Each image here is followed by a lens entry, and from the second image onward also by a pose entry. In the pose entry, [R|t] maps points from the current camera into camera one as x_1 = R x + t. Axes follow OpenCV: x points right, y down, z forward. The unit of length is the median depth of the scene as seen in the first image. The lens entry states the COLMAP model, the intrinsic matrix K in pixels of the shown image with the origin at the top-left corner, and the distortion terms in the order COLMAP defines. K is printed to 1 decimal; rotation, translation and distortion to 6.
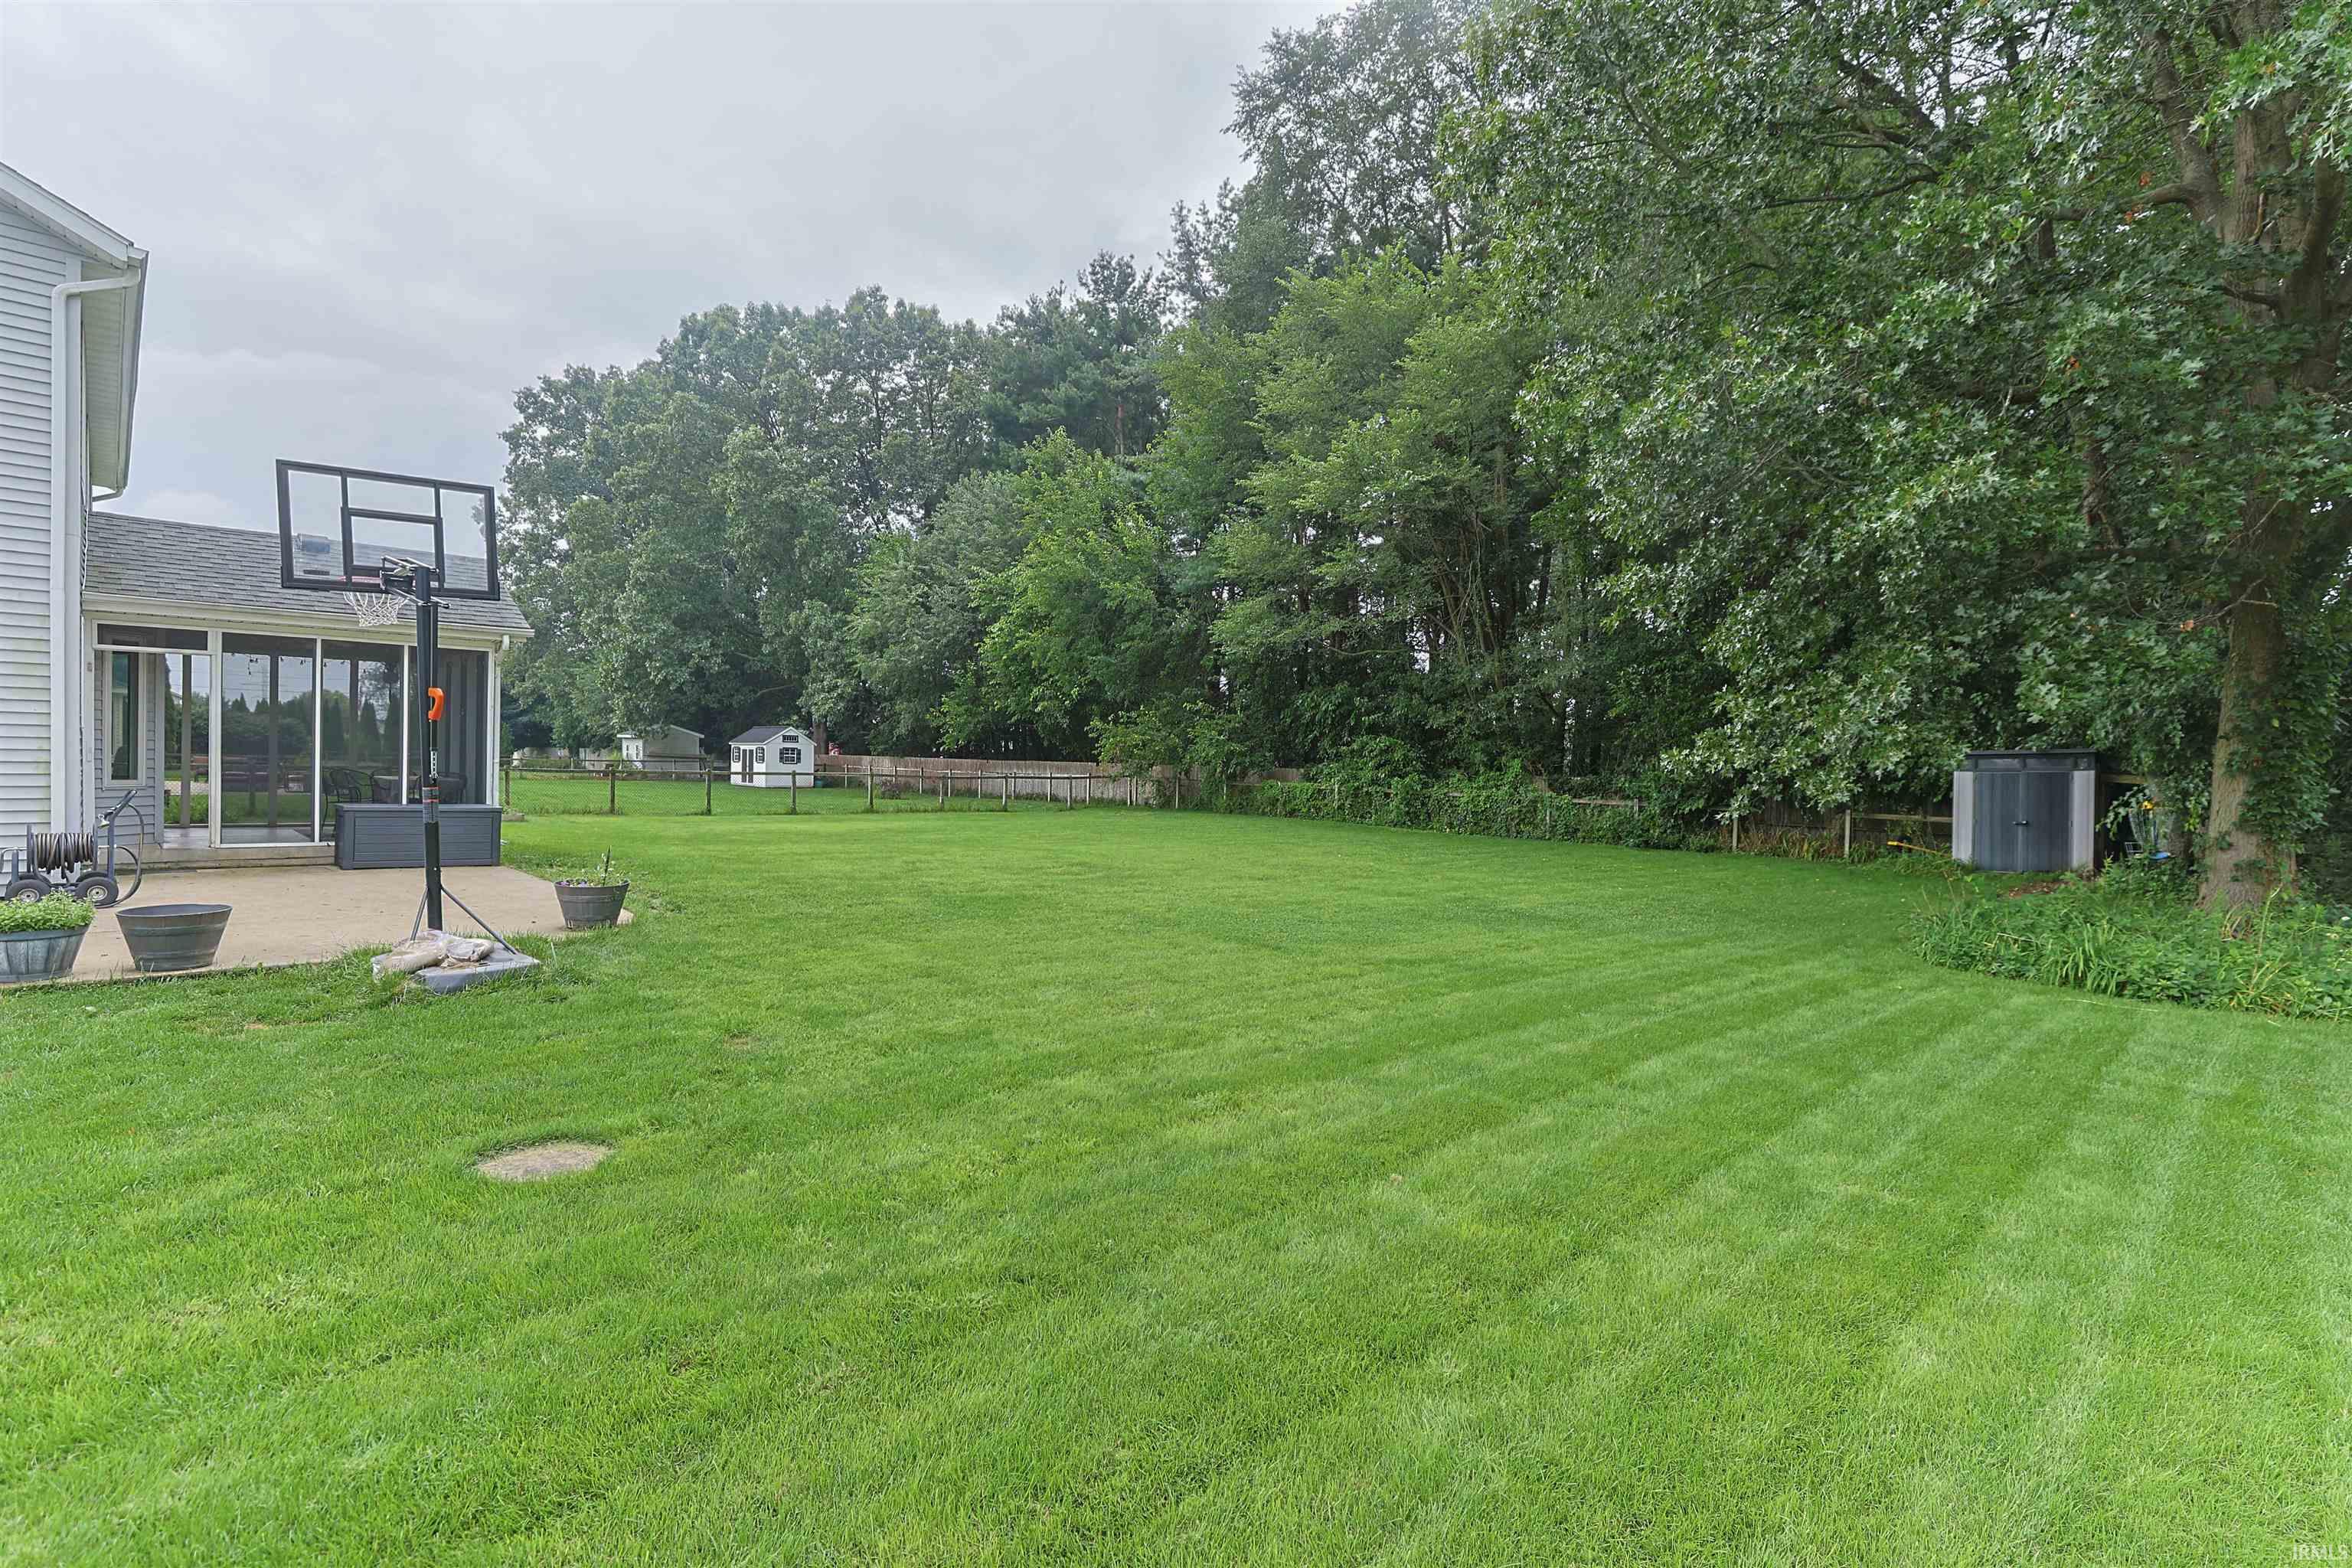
lens RADIAL K [[1125.5, 0, 1179.0], [0, 1125.5, 789.0], [0, 0, 1]] dist [0.002323, 0.000120]
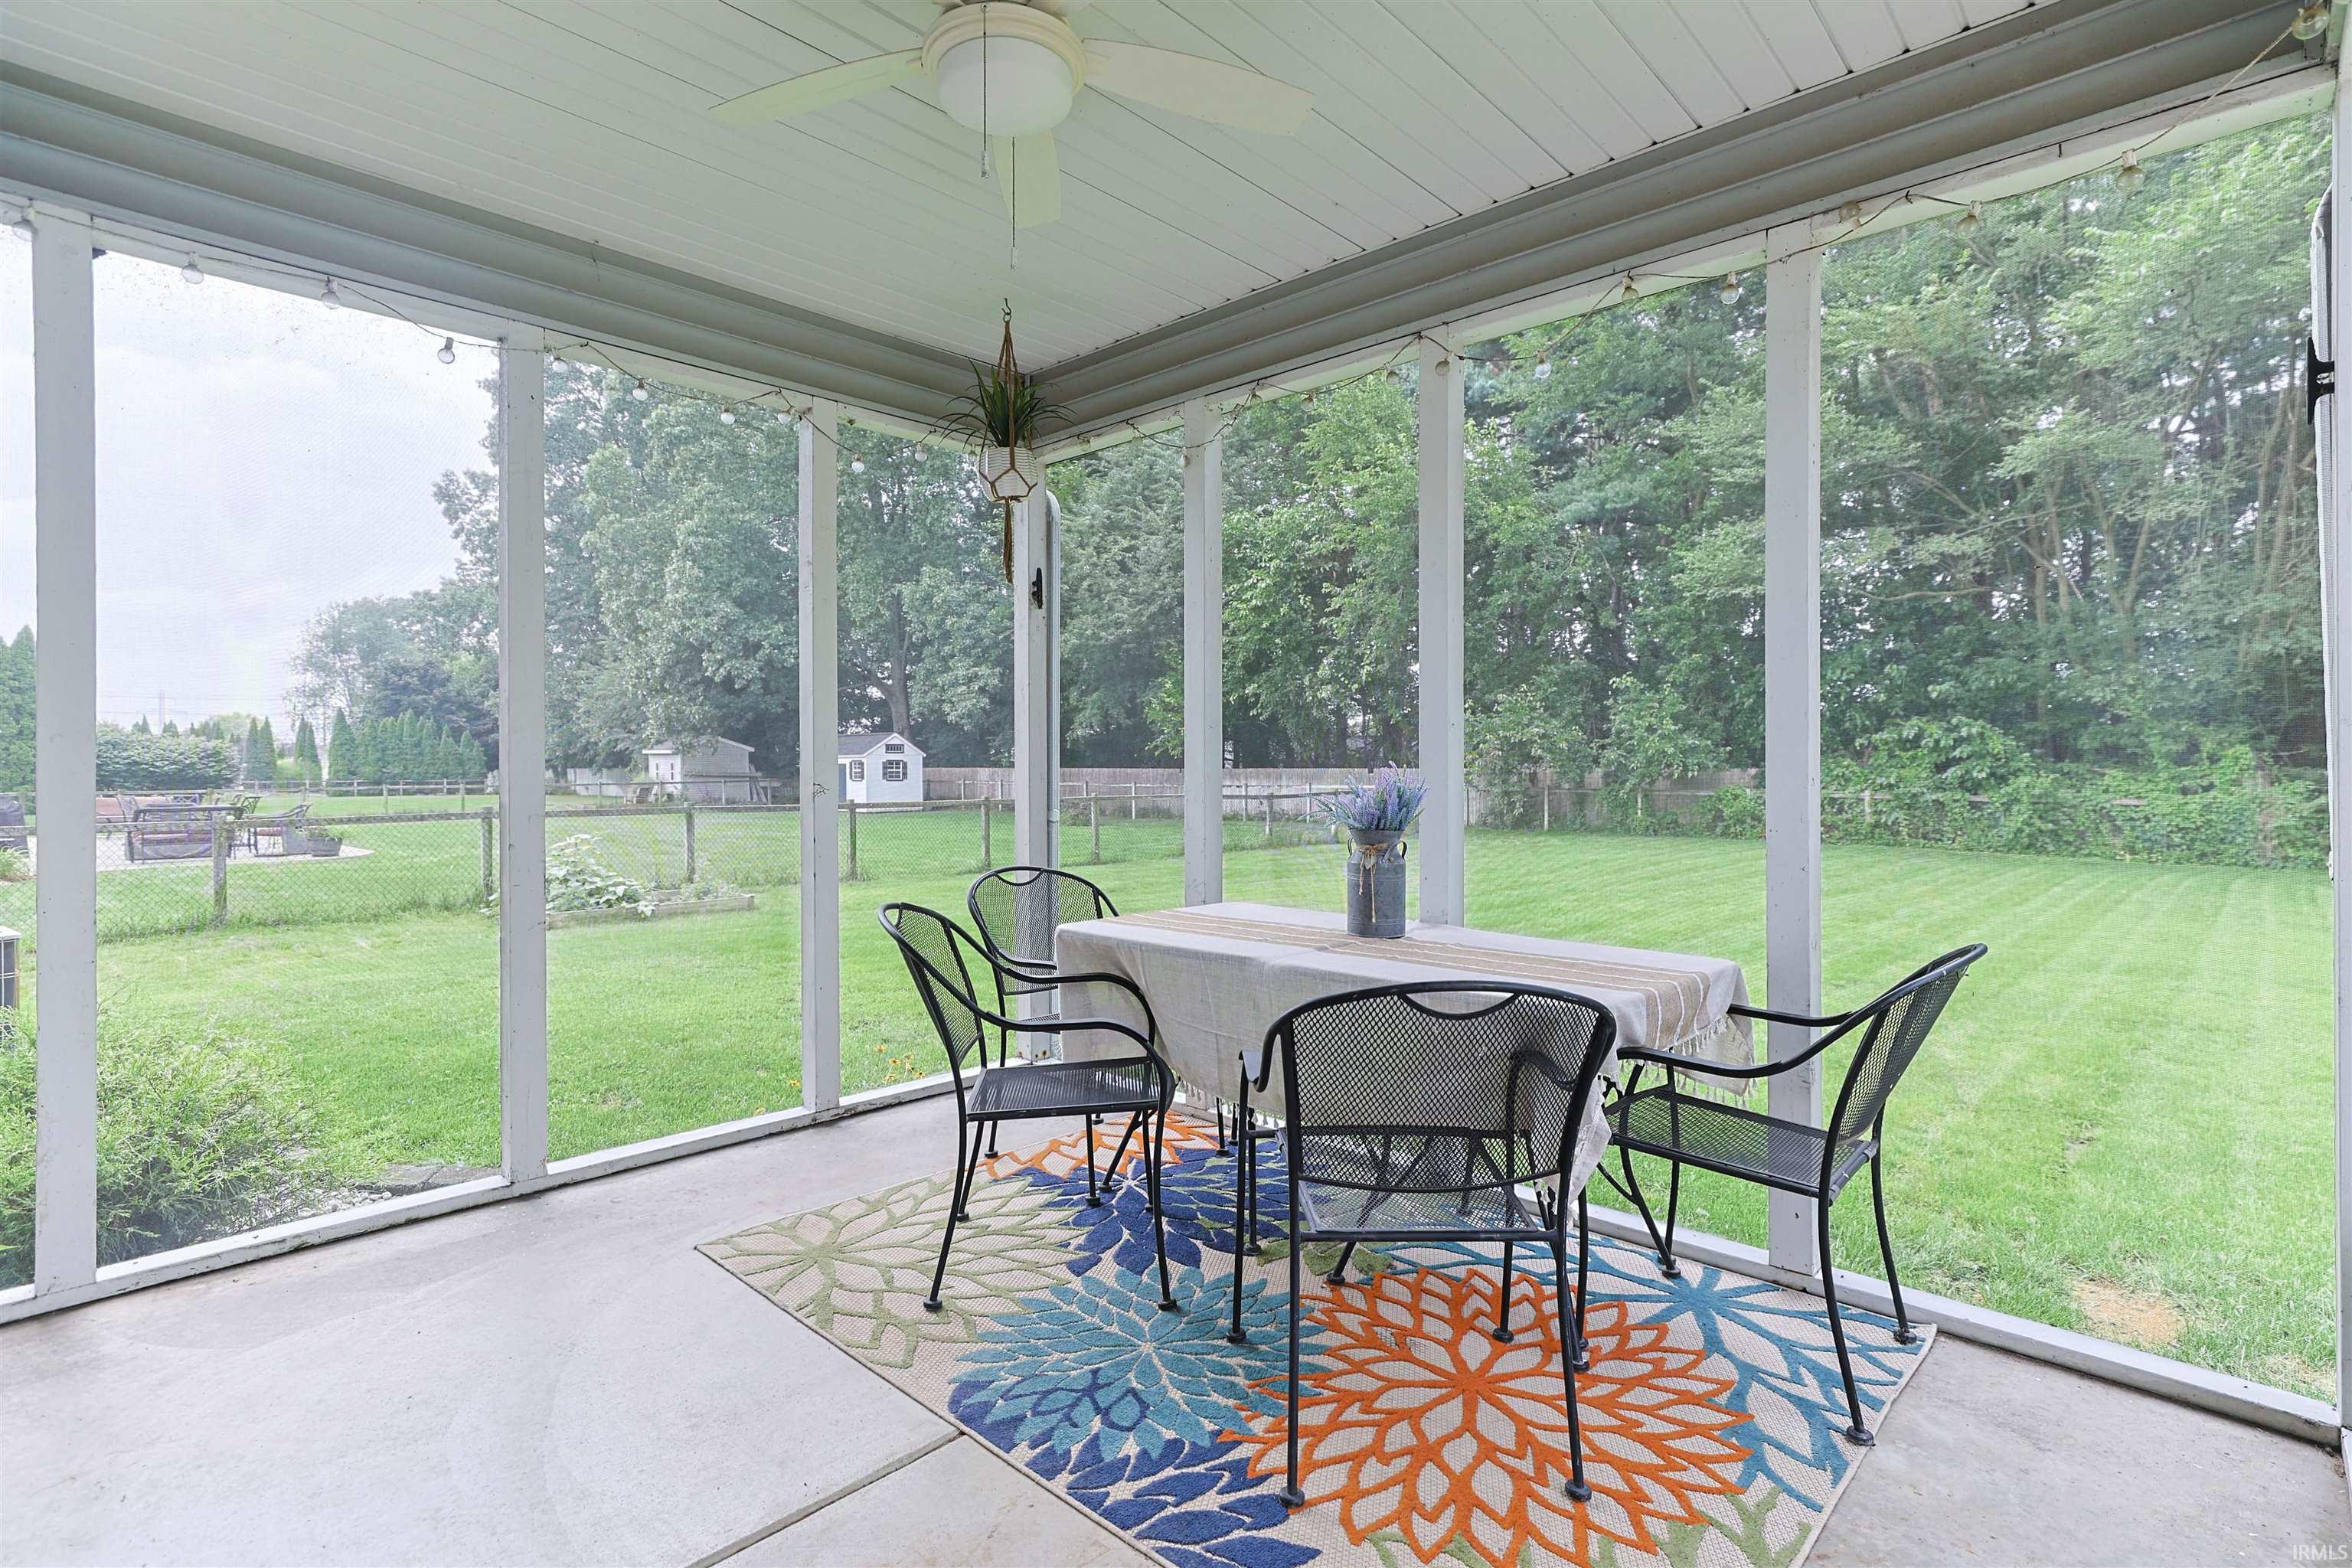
lens RADIAL K [[1125.5, 0, 1173.1], [0, 1125.5, 768.8], [0, 0, 1]] dist [0.002323, 0.000120]
pose [[0.998363, -0.028559, 0.049552, -0.191669], [0.029576, 0.999364, -0.019903, -0.009652], [-0.048952, 0.021336, 0.998573, 0.217209]]
